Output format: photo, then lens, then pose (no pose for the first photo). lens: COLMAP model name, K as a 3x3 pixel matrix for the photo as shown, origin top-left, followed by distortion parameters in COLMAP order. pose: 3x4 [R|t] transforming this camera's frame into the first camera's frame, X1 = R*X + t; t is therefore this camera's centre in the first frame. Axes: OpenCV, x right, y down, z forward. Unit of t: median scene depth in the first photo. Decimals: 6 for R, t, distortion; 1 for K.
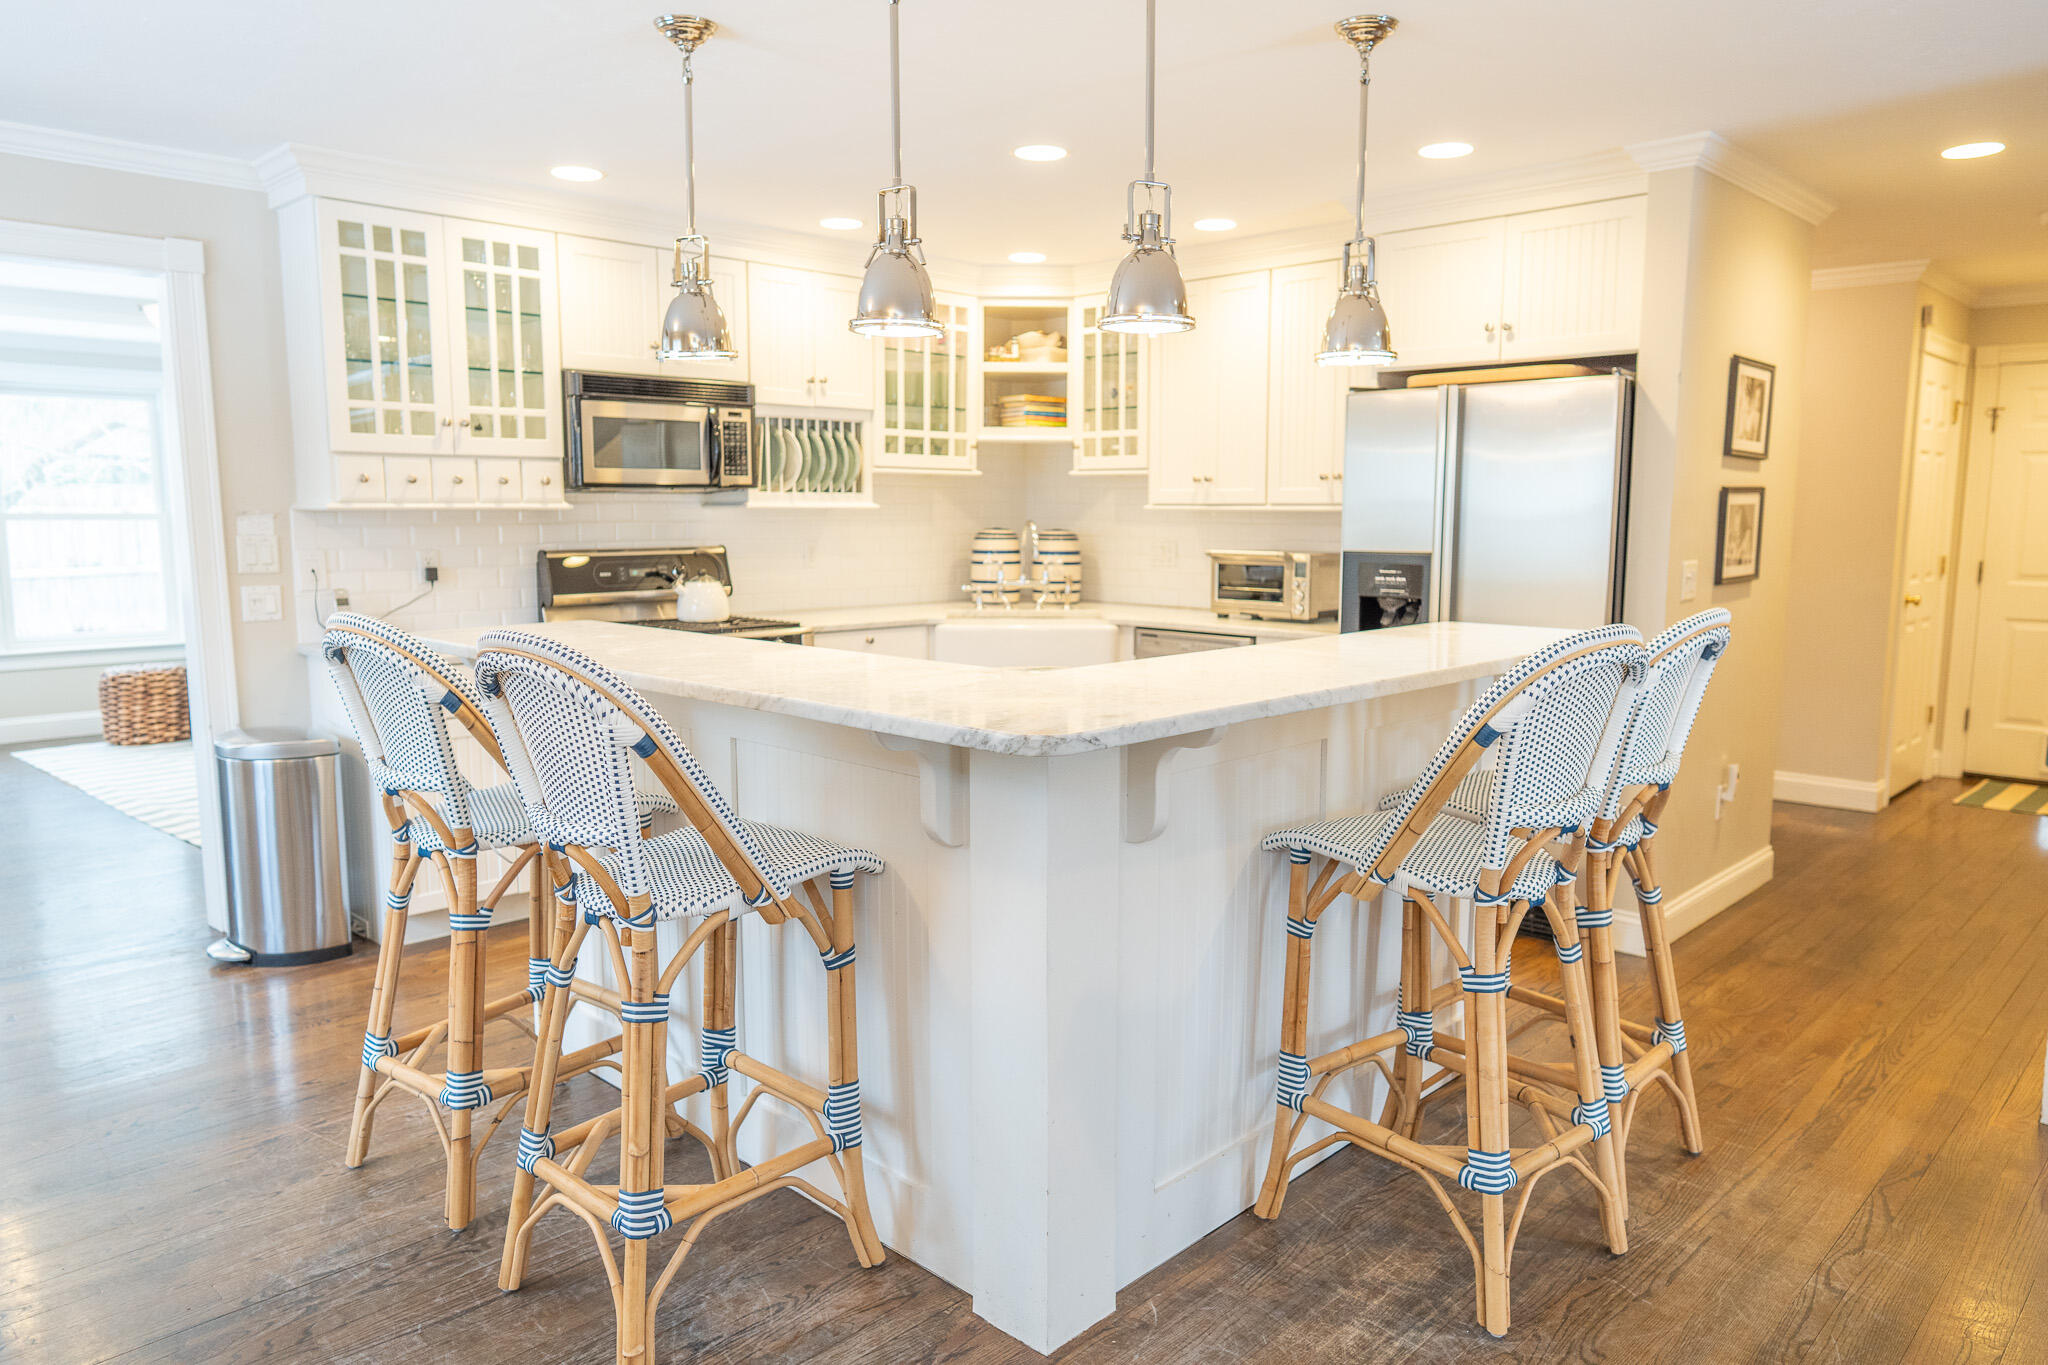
lens RADIAL K [[1353.7, 0, 1026.3], [0, 1353.7, 685.1], [0, 0, 1]] dist [-0.004707, 0.007808]
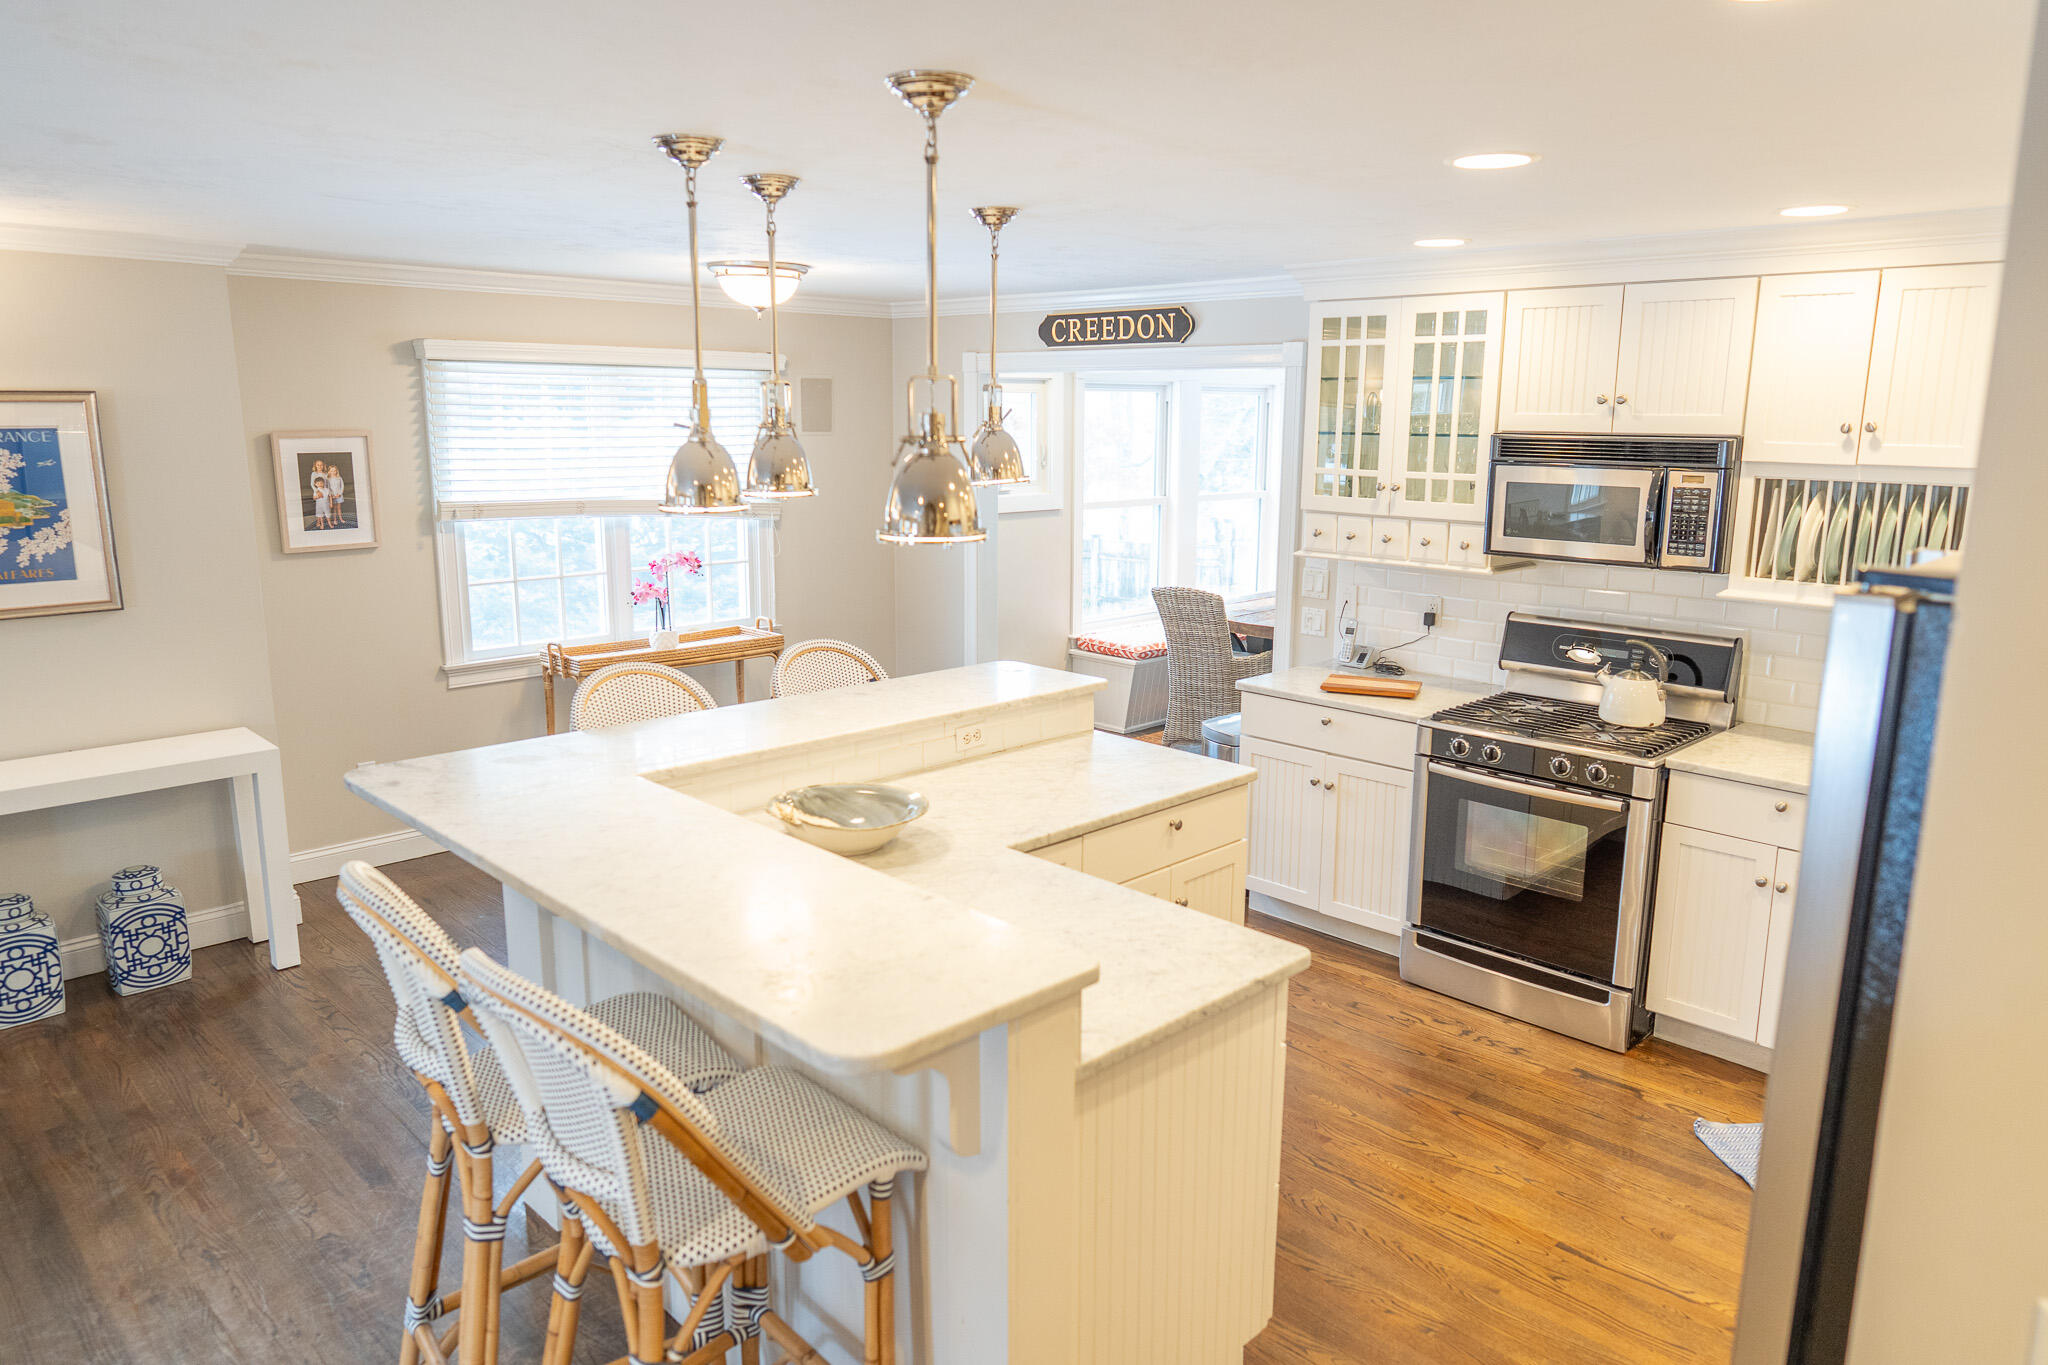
lens RADIAL K [[1353.7, 0, 1024.8], [0, 1353.7, 676.7], [0, 0, 1]] dist [-0.004707, 0.007808]
pose [[-0.033079, 0.199106, -0.979419, 0.637085], [-0.132439, 0.970441, 0.201754, -0.211356], [0.990639, 0.136387, -0.005731, 0.687195]]
